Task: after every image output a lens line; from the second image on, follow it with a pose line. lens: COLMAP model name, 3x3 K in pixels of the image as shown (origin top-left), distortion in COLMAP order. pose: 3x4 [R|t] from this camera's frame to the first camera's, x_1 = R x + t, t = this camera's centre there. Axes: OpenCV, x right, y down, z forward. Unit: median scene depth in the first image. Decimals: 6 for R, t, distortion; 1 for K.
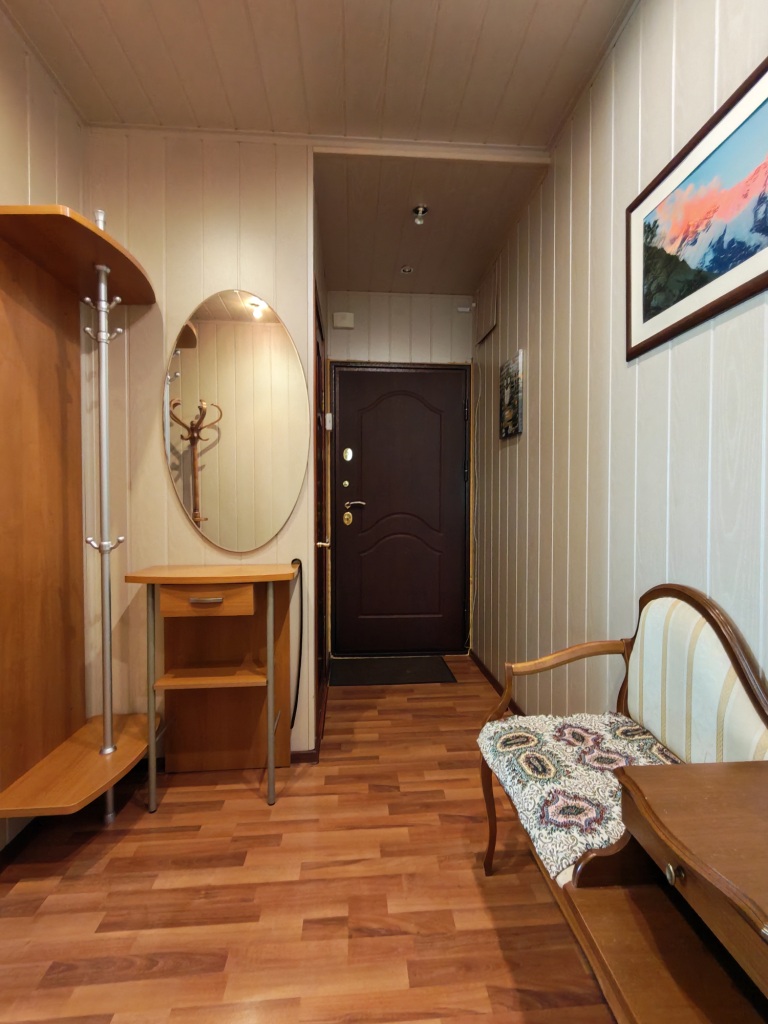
lens RADIAL K [[467.1, 0, 384.0], [0, 467.1, 512.0], [0, 0, 1]] dist [0.000493, 0.000694]
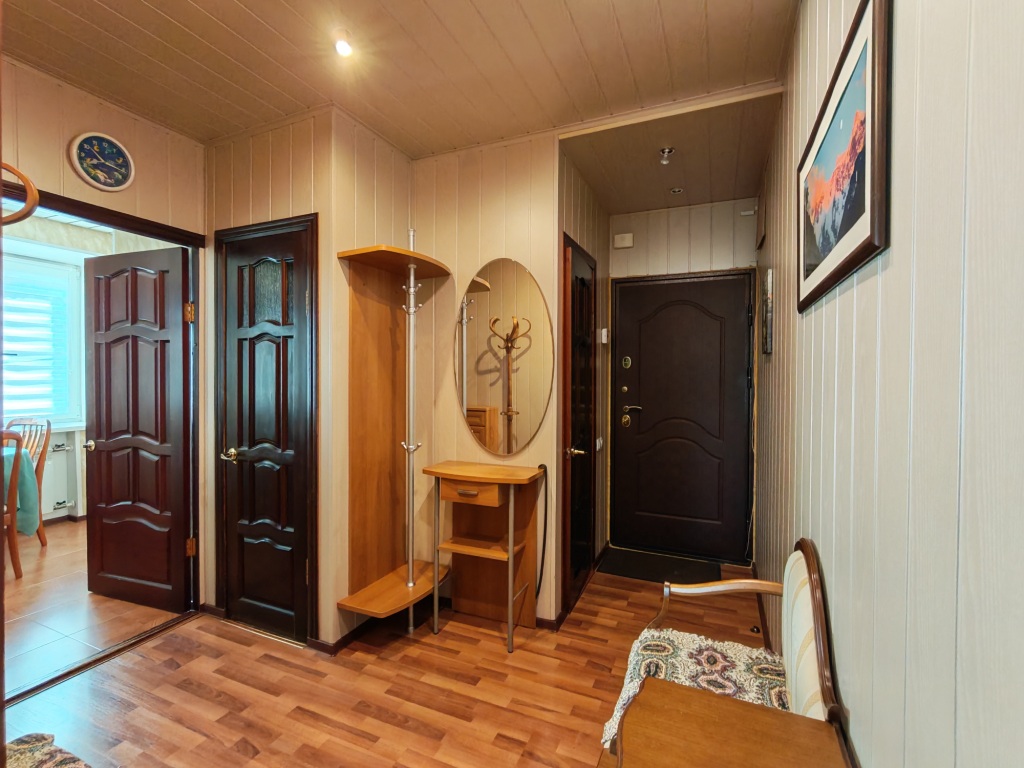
lens RADIAL K [[470.3, 0, 511.9], [0, 470.3, 380.2], [0, 0, 1]] dist [0.001399, 0.001886]
pose [[0.882255, 0.009799, -0.470670, 0.386445], [-0.013282, 0.999903, -0.004079, -0.139655], [0.470585, 0.009850, 0.882300, -0.182061]]
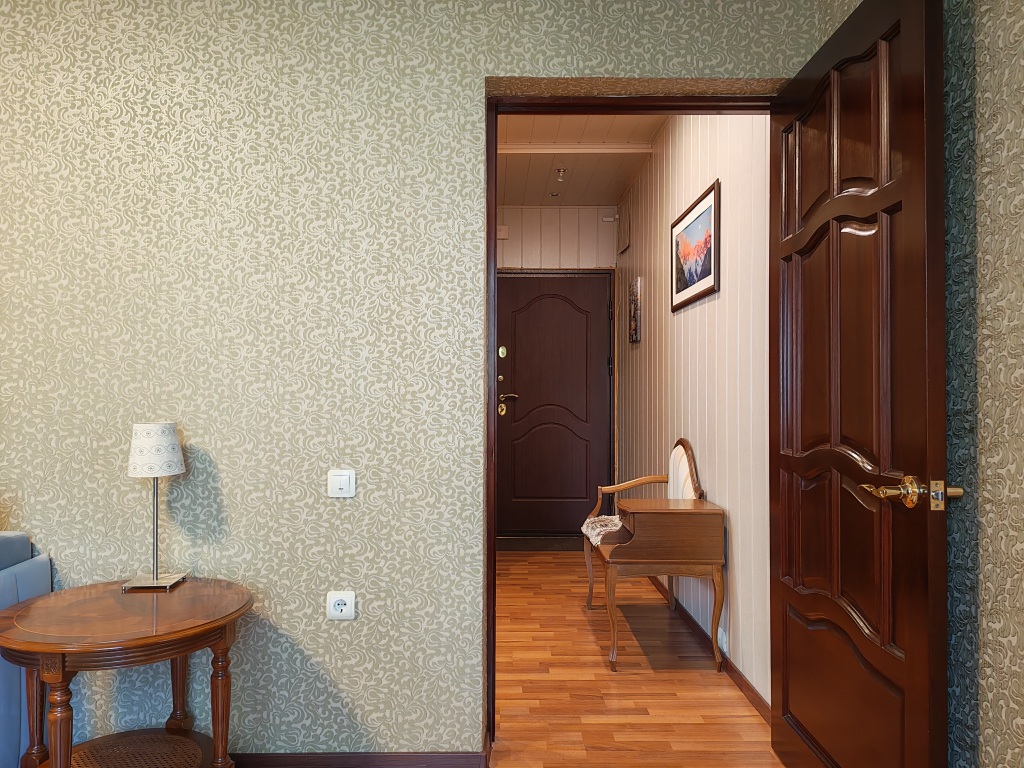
lens RADIAL K [[793.3, 0, 512.0], [0, 793.3, 384.0], [0, 0, 1]] dist [0.274442, 0.000044]
pose [[0.998884, -0.000313, -0.047238, 0.063054], [-0.001223, 0.999472, -0.032480, 0.028727], [0.047223, 0.032502, 0.998355, -1.683216]]
